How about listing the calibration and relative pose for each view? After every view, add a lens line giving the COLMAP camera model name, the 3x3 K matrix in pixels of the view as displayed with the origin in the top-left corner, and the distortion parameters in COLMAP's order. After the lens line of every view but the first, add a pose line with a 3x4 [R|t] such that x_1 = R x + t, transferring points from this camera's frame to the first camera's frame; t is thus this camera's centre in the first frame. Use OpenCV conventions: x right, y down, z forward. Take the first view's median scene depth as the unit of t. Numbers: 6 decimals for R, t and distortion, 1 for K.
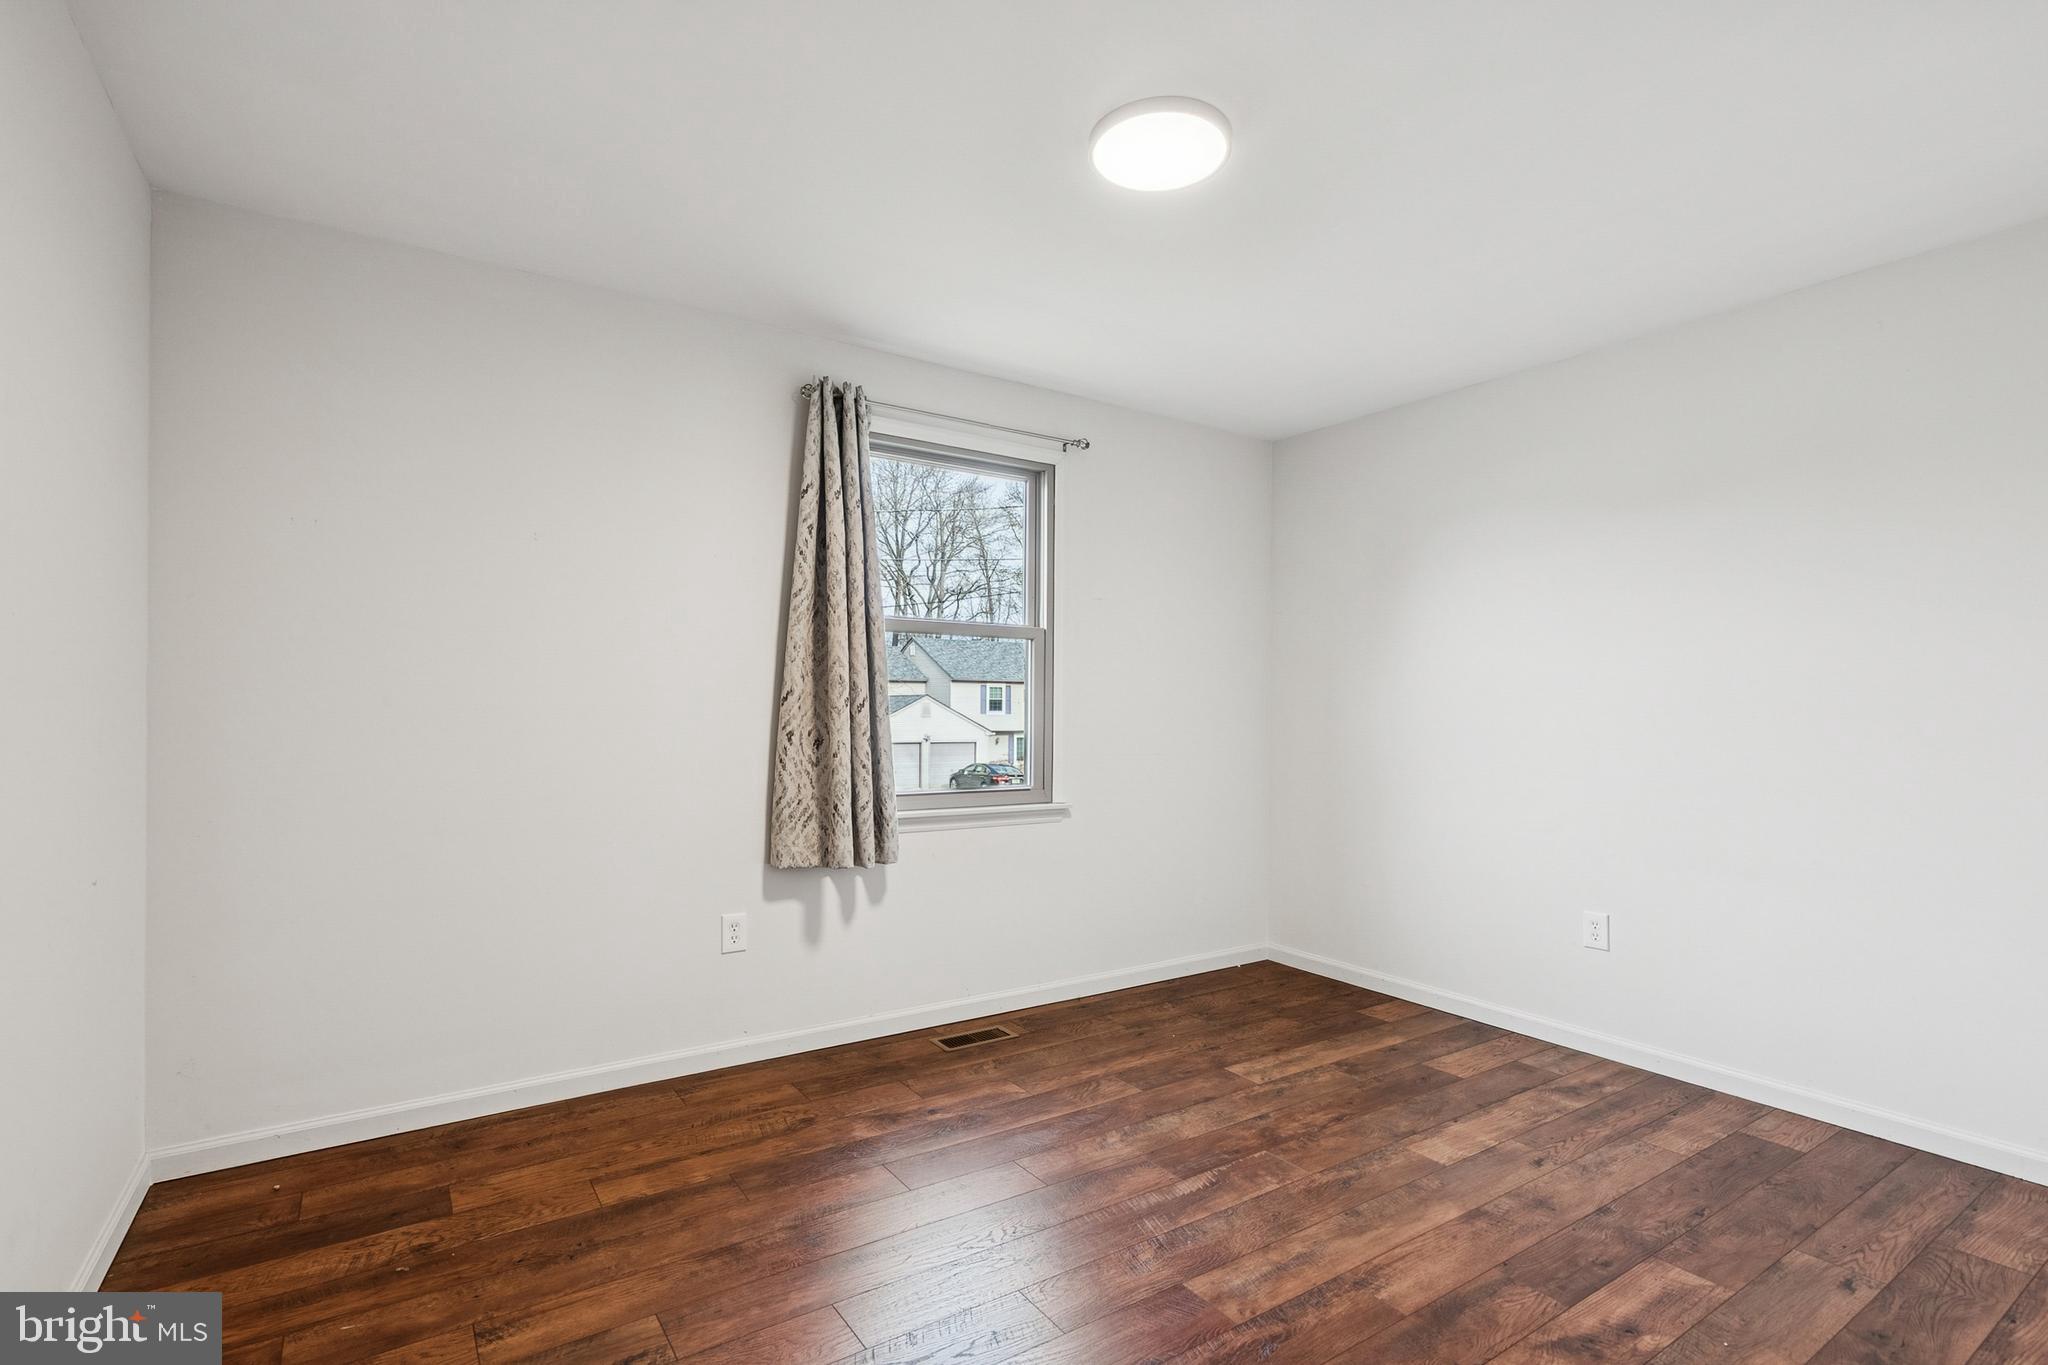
lens RADIAL K [[945.4, 0, 1028.8], [0, 945.4, 685.7], [0, 0, 1]] dist [0.001617, 0.000325]
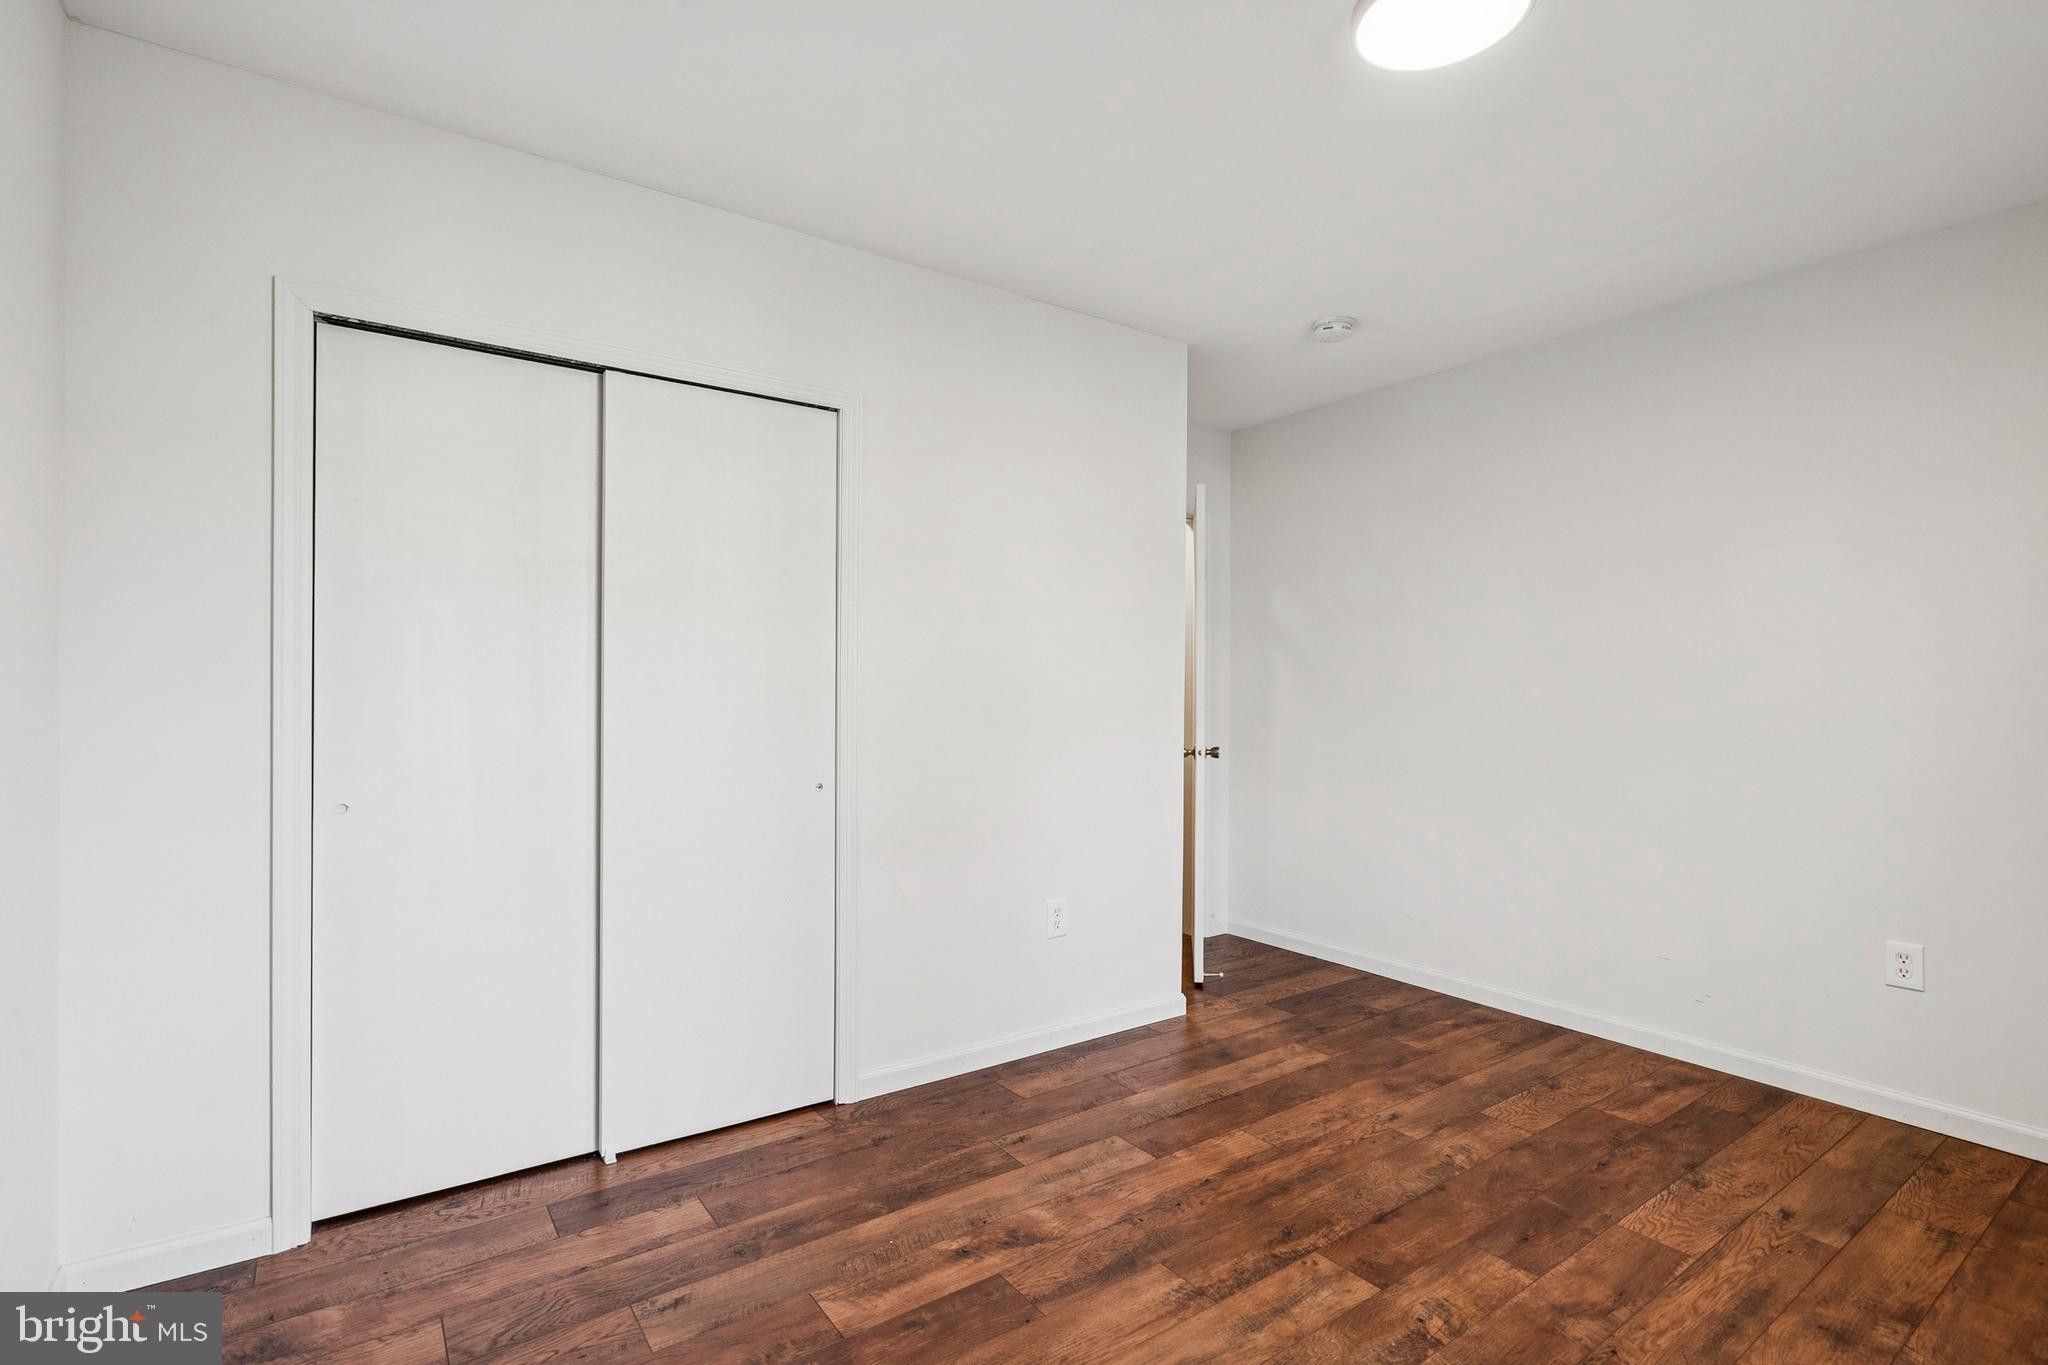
lens RADIAL K [[945.4, 0, 1028.5], [0, 945.4, 687.0], [0, 0, 1]] dist [0.001617, 0.000325]
pose [[-0.999397, -0.012203, -0.032521, 0.563720], [-0.011292, 0.999543, -0.028042, 0.050270], [0.032849, -0.027658, -0.999078, 1.983572]]
